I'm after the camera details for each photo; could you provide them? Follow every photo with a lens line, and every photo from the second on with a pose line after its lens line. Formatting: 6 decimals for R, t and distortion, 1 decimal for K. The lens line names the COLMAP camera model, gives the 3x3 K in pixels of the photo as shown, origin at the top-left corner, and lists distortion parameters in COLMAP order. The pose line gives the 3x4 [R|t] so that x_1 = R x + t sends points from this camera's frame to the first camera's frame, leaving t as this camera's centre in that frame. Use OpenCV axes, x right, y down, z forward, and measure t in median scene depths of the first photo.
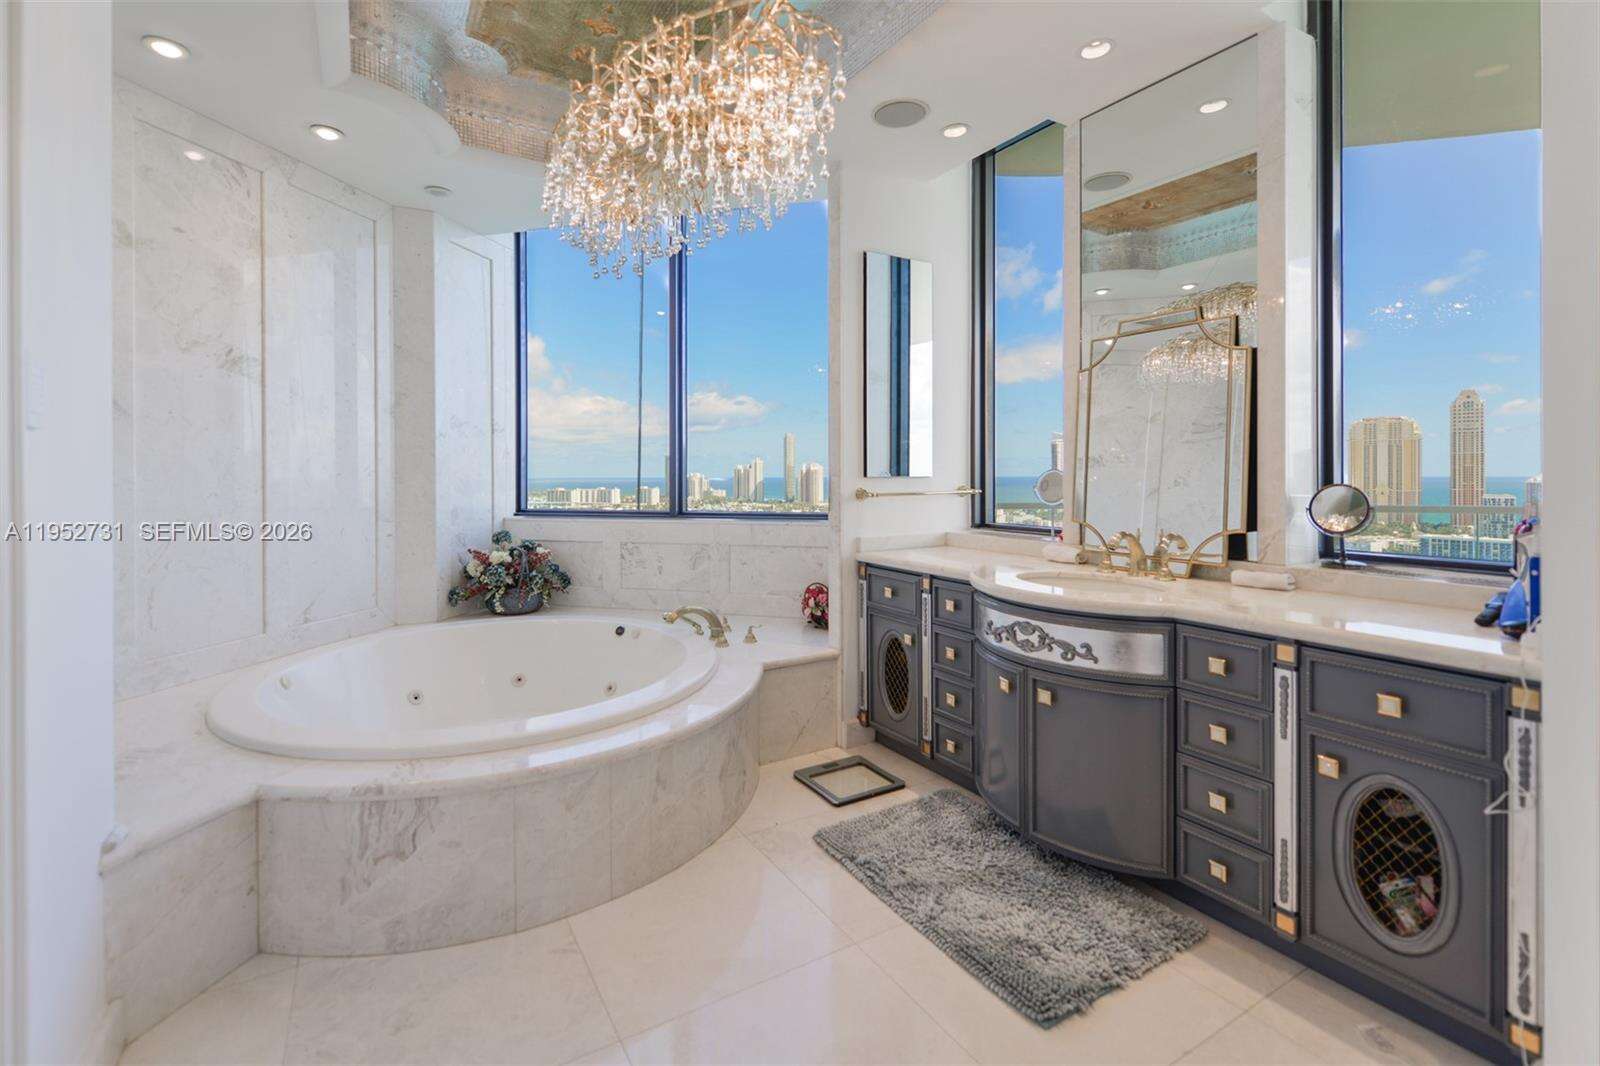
lens RADIAL K [[681.4, 0, 796.9], [0, 681.4, 467.6], [0, 0, 1]] dist [0.000667, -0.000232]
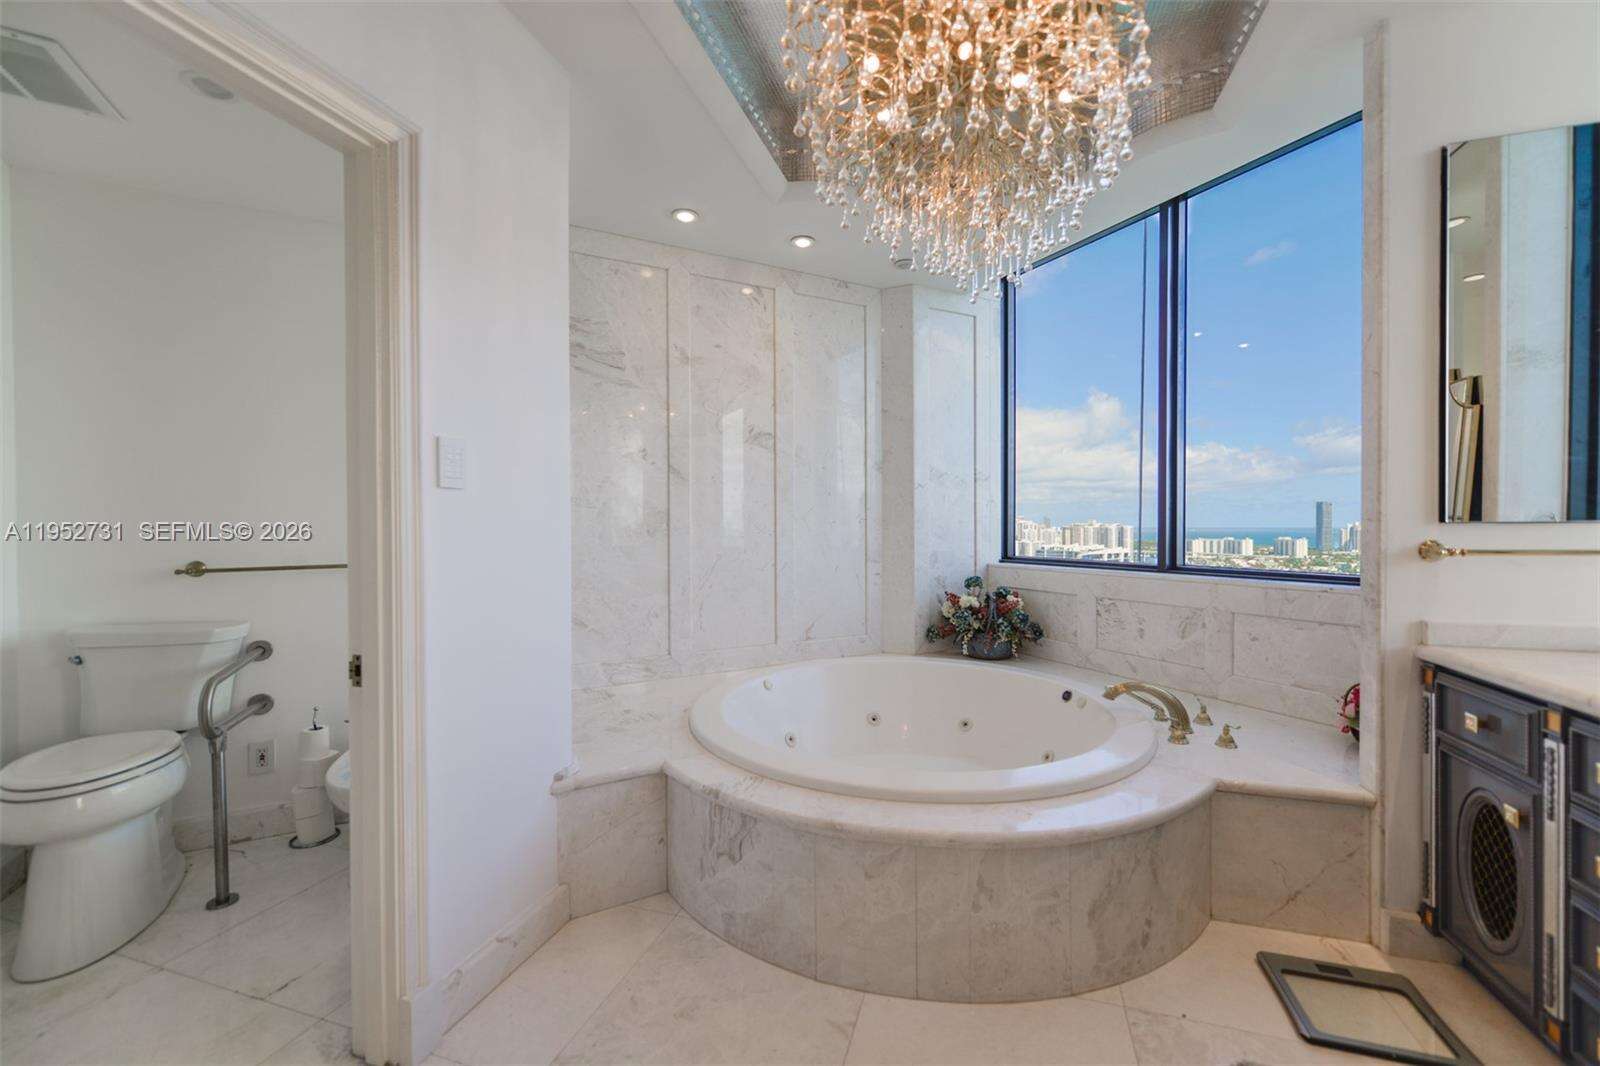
lens RADIAL K [[642.6, 0, 795.0], [0, 642.6, 524.8], [0, 0, 1]] dist [0.001324, -0.000136]
pose [[0.669222, -0.000085, -0.743063, 0.149761], [0.009437, 0.999920, 0.008385, 0.005726], [0.743003, -0.012623, 0.669169, 0.203200]]
